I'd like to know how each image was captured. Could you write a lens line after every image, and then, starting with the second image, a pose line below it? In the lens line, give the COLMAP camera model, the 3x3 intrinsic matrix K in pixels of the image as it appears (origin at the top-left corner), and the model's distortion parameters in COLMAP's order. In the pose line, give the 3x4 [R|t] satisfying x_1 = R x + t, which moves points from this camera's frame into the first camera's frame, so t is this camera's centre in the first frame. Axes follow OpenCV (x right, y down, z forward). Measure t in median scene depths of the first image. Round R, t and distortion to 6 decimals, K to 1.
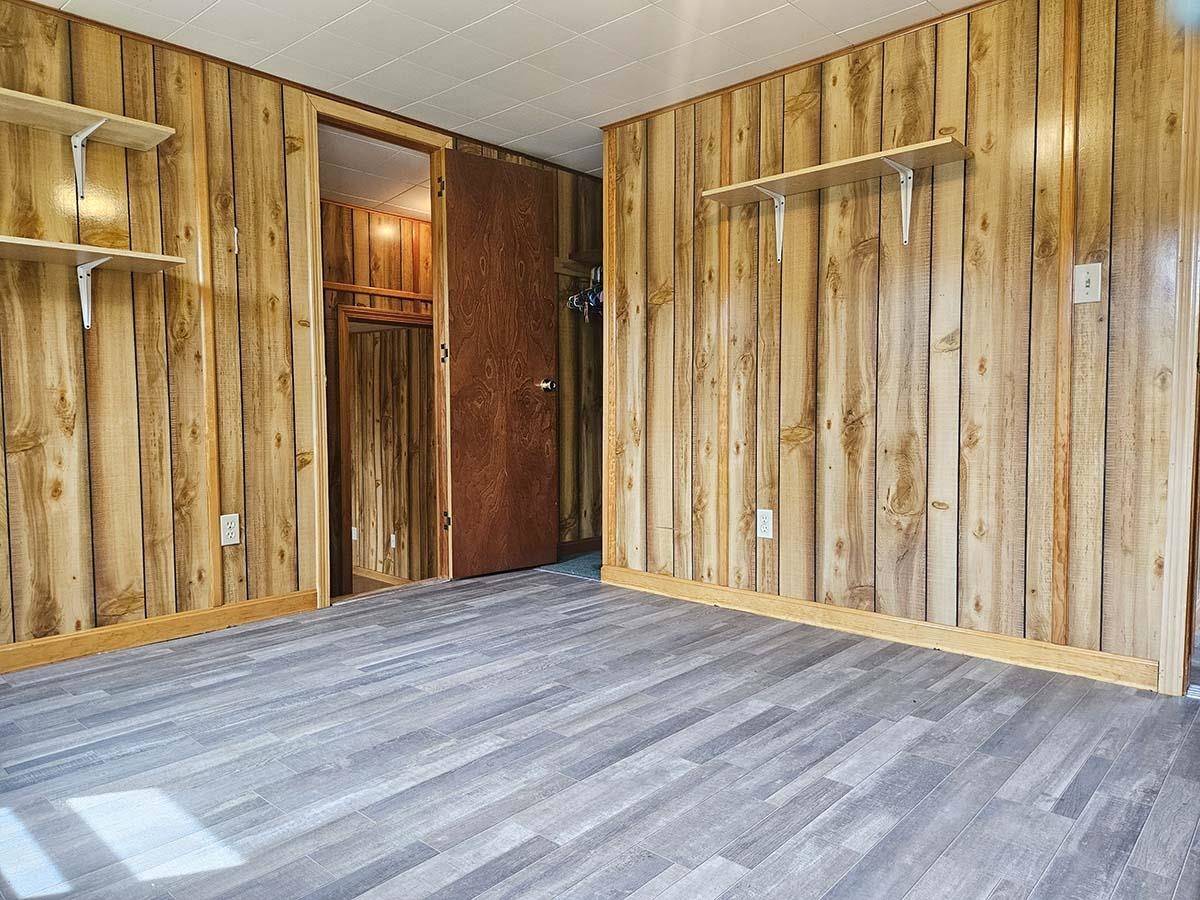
lens RADIAL K [[806.4, 0, 587.1], [0, 806.4, 453.2], [0, 0, 1]] dist [0.031829, -0.036652]
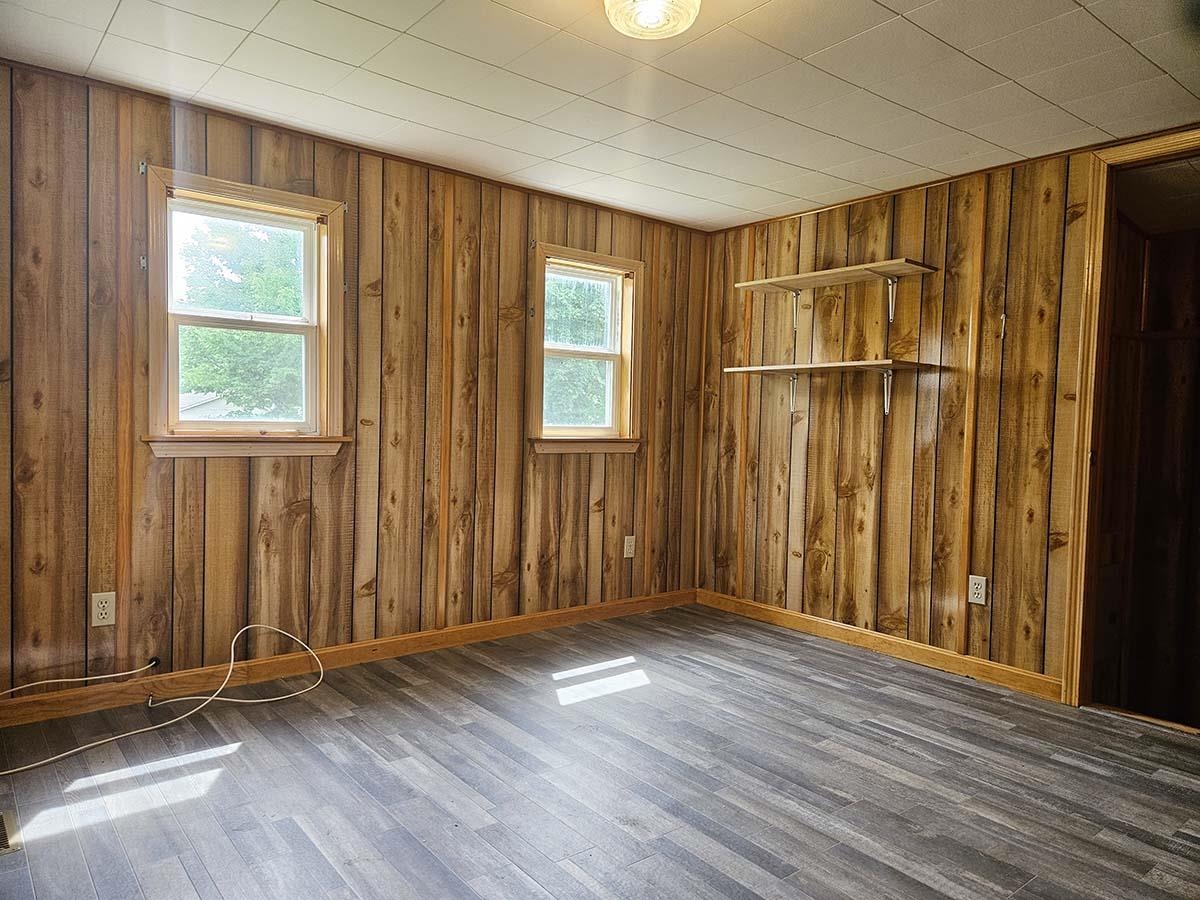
lens RADIAL K [[806.4, 0, 593.4], [0, 806.4, 448.3], [0, 0, 1]] dist [0.031829, -0.036652]
pose [[-0.170630, 0.034985, -0.984714, 0.767171], [-0.083571, 0.995255, 0.049841, -0.114582], [0.981785, 0.090797, -0.166897, 0.694876]]
